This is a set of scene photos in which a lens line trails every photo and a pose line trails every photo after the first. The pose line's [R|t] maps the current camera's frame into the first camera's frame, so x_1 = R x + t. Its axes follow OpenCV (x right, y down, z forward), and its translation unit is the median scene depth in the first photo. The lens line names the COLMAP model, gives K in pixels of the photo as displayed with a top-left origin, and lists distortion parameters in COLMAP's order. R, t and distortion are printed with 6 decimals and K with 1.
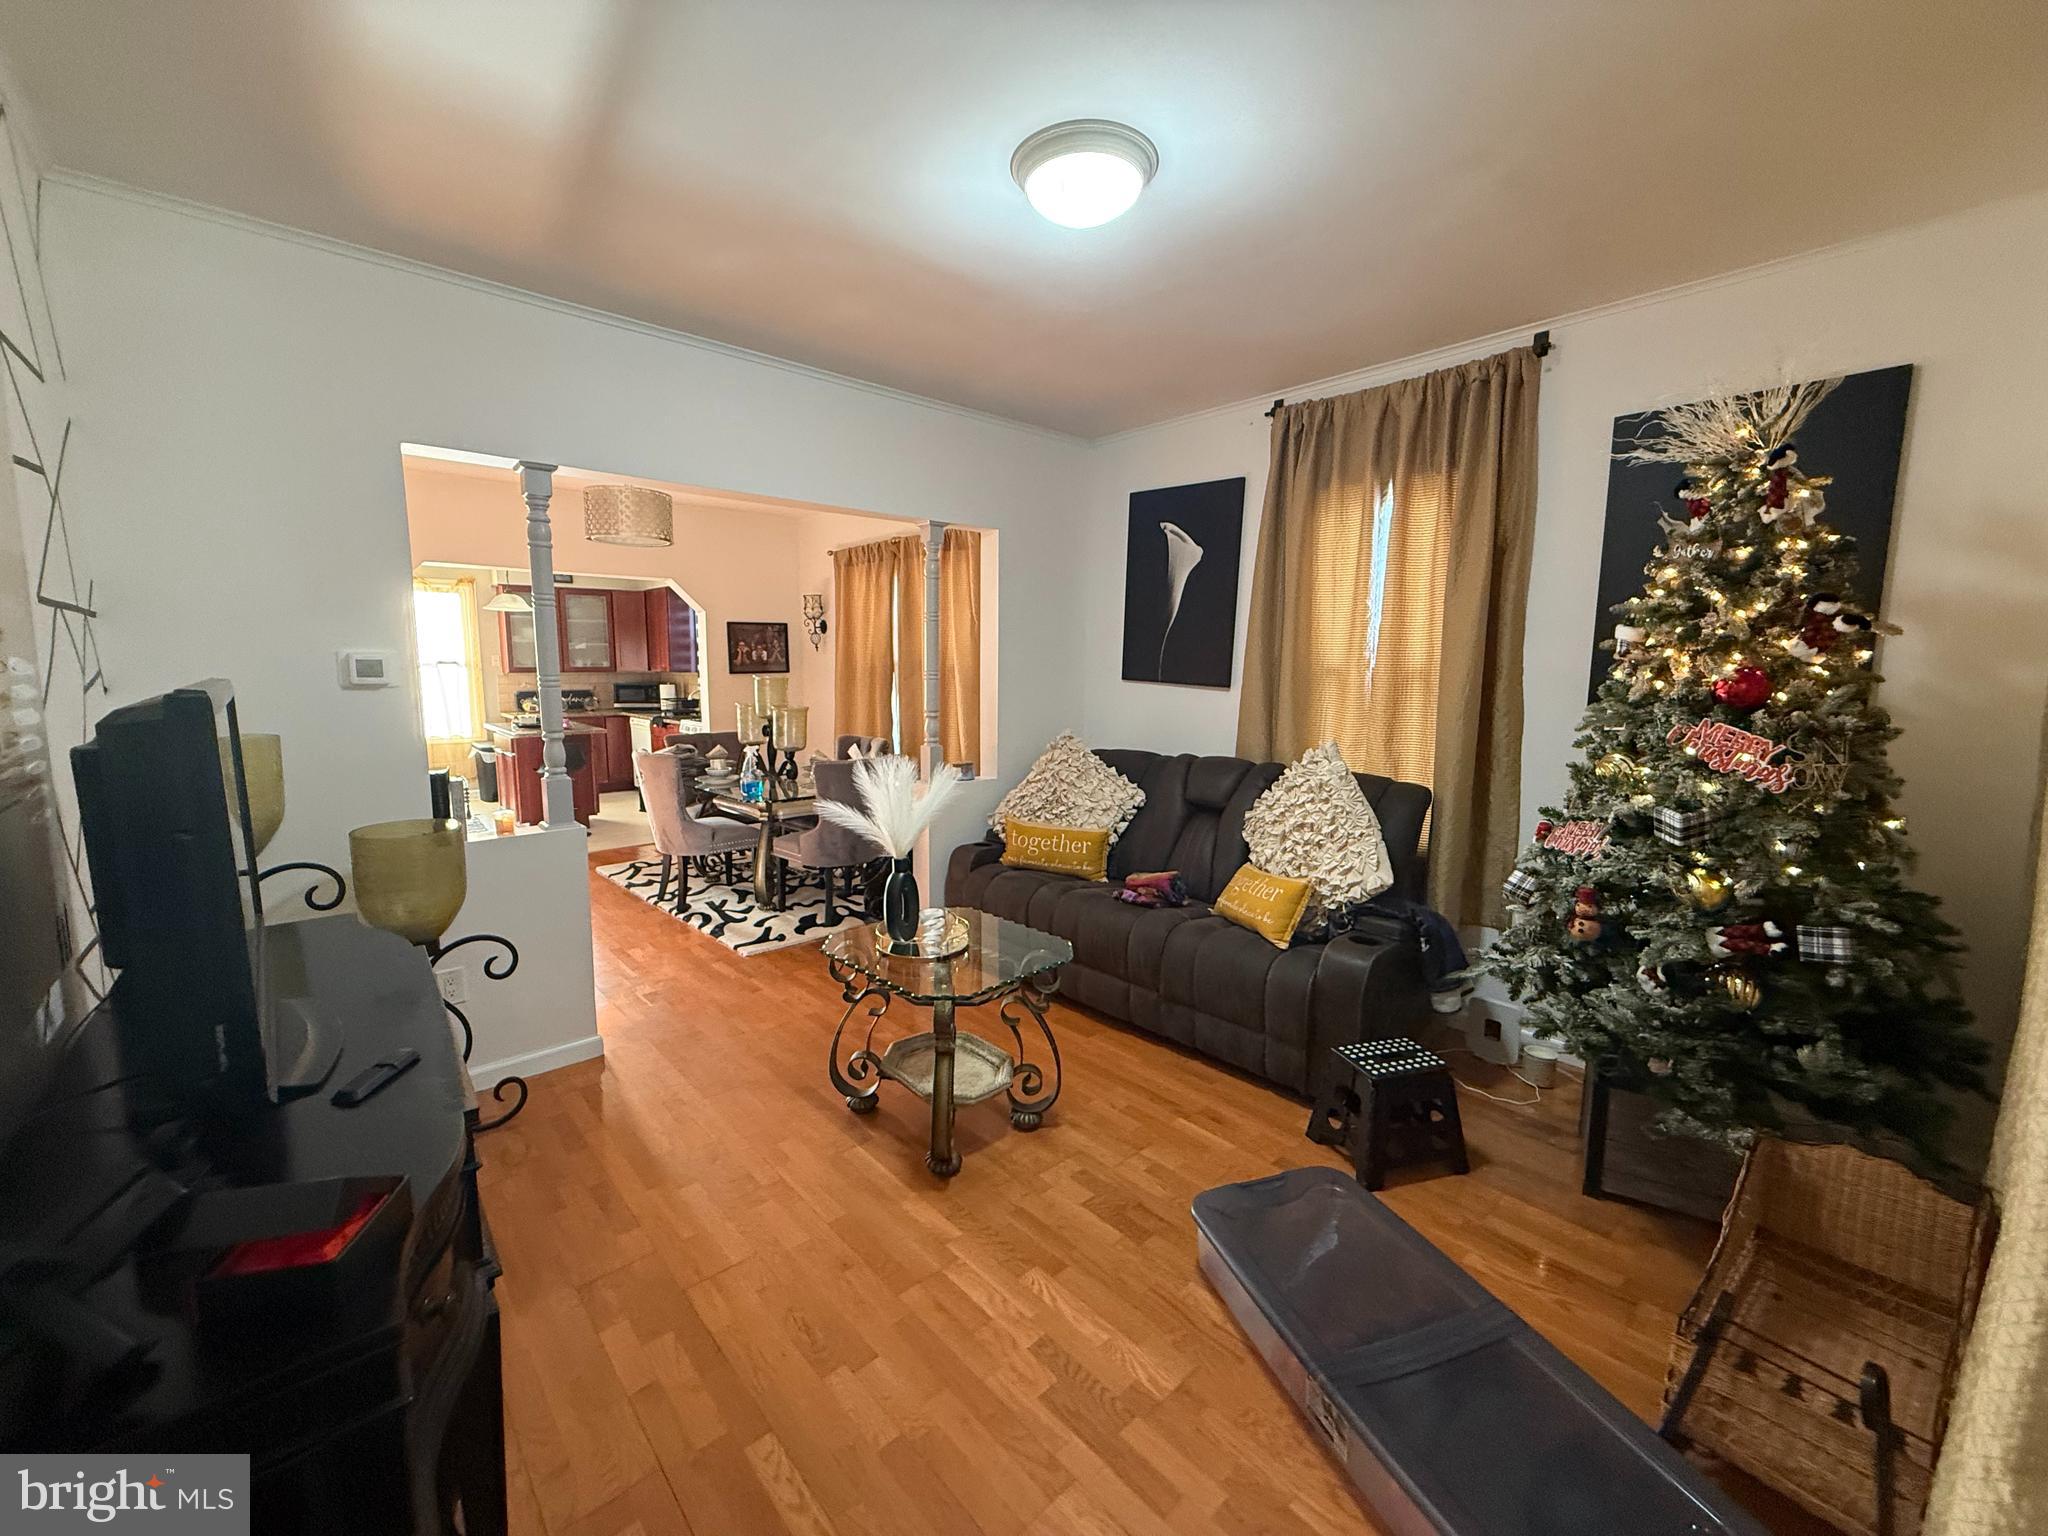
lens RADIAL K [[815.3, 0, 1015.5], [0, 815.3, 755.8], [0, 0, 1]] dist [-0.002632, -0.000016]
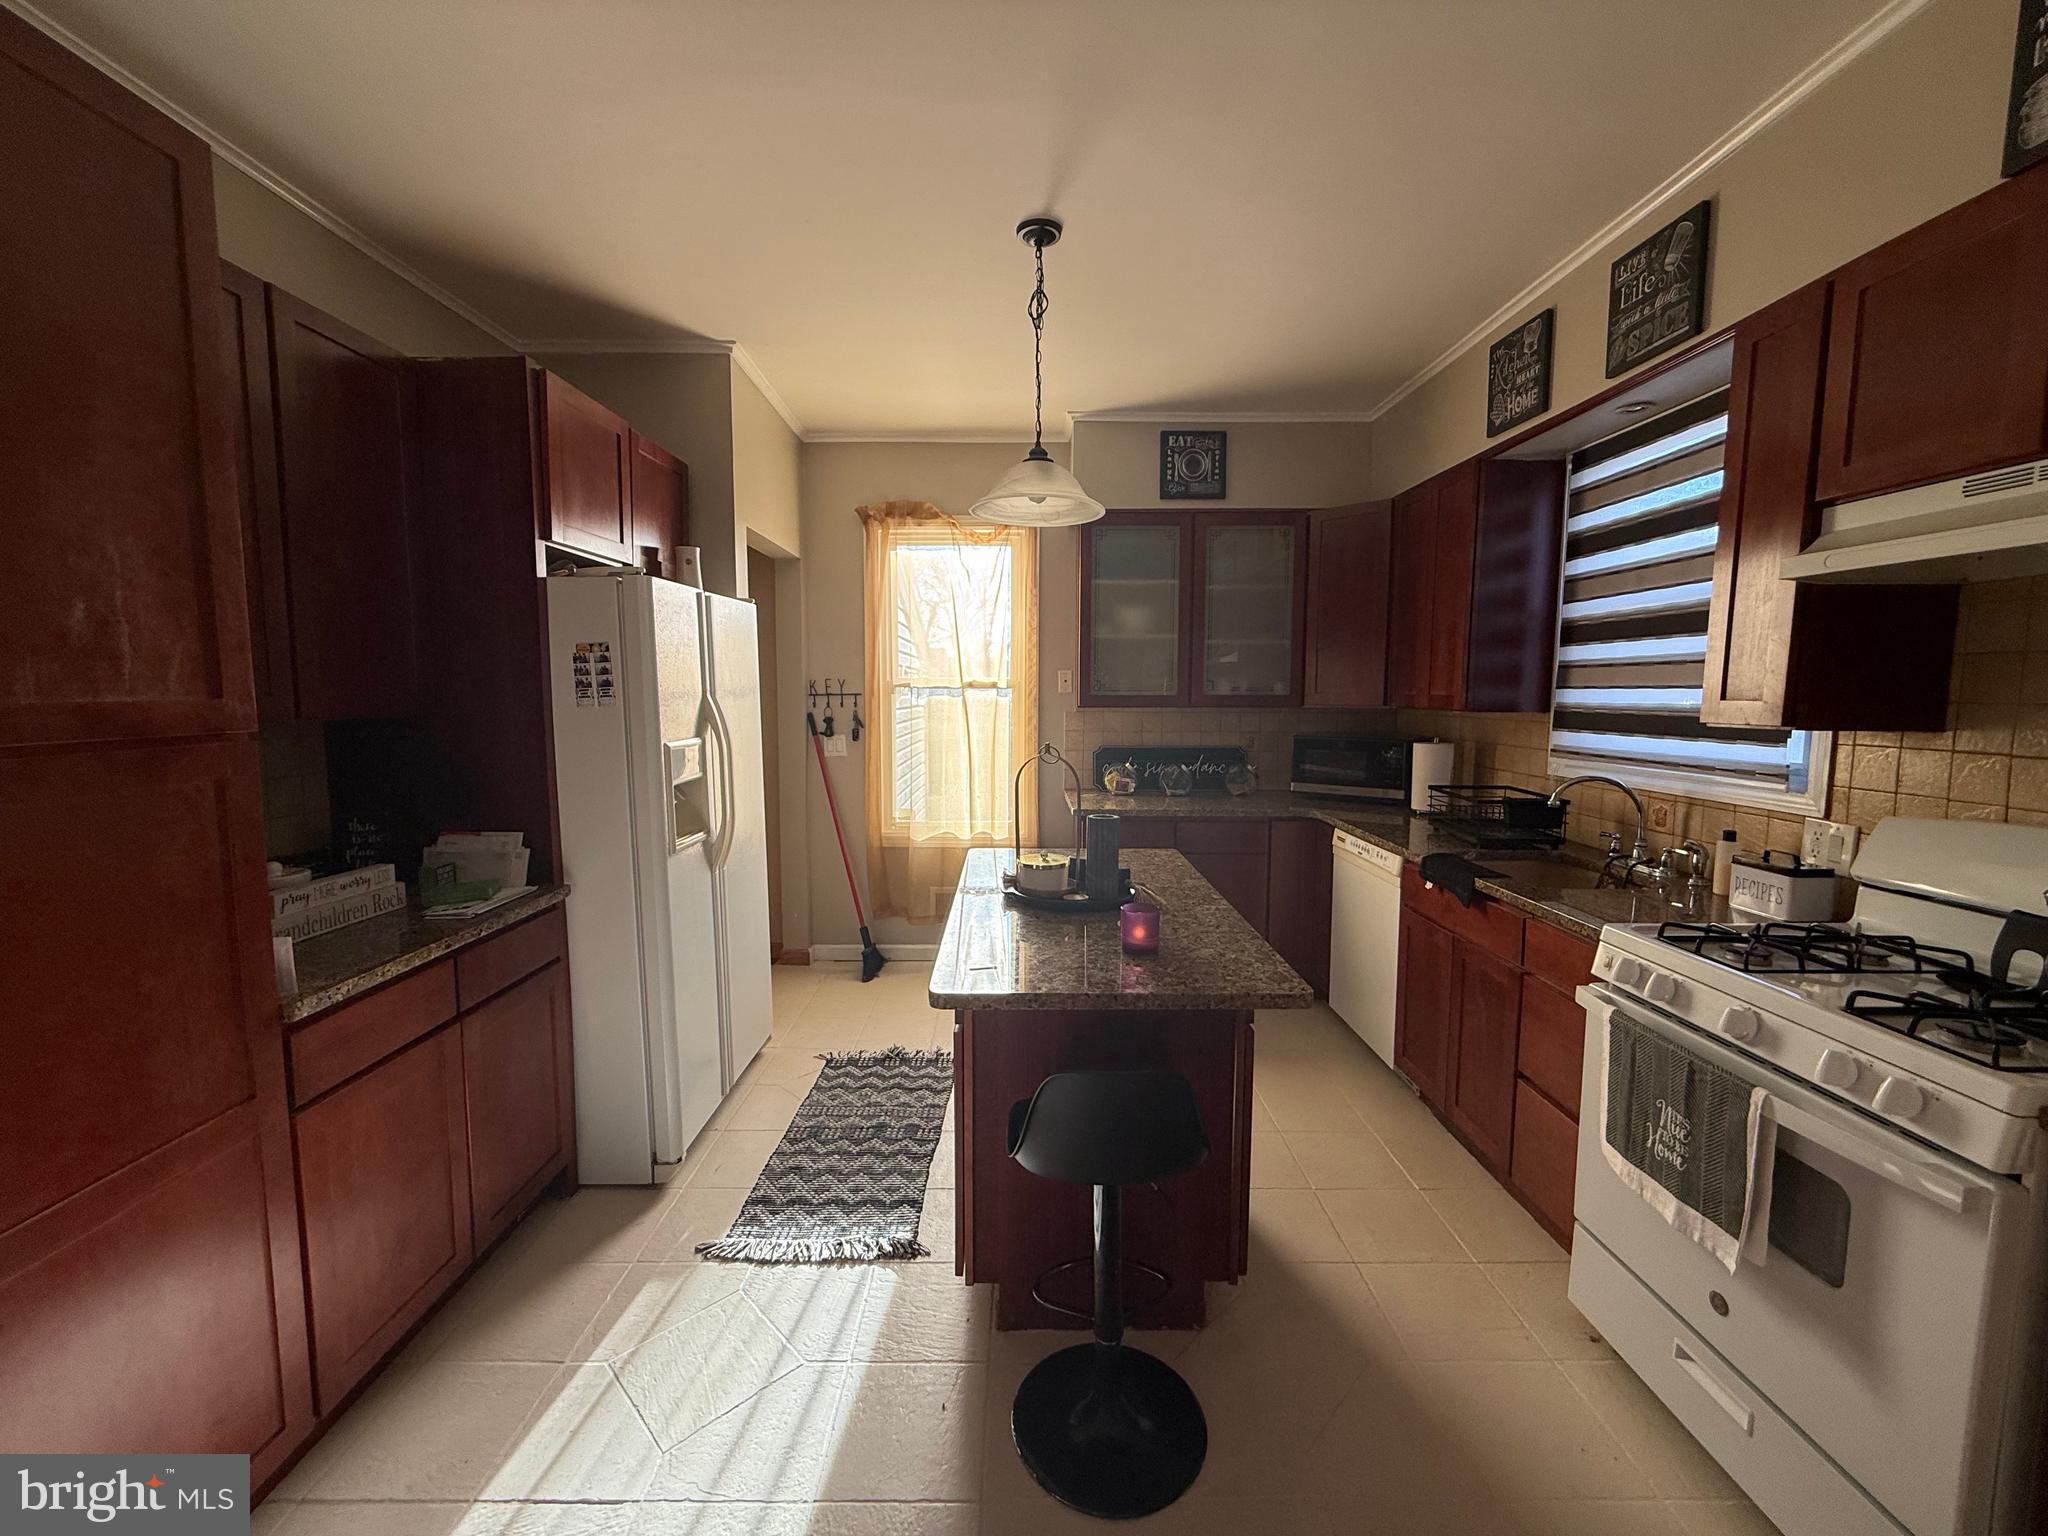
lens RADIAL K [[815.3, 0, 1025.2], [0, 815.3, 759.6], [0, 0, 1]] dist [-0.002632, -0.000016]
pose [[0.742451, 0.055587, -0.667591, -0.326480], [-0.079783, 0.996796, -0.005731, -0.065044], [0.665133, 0.057518, 0.744506, 0.617533]]
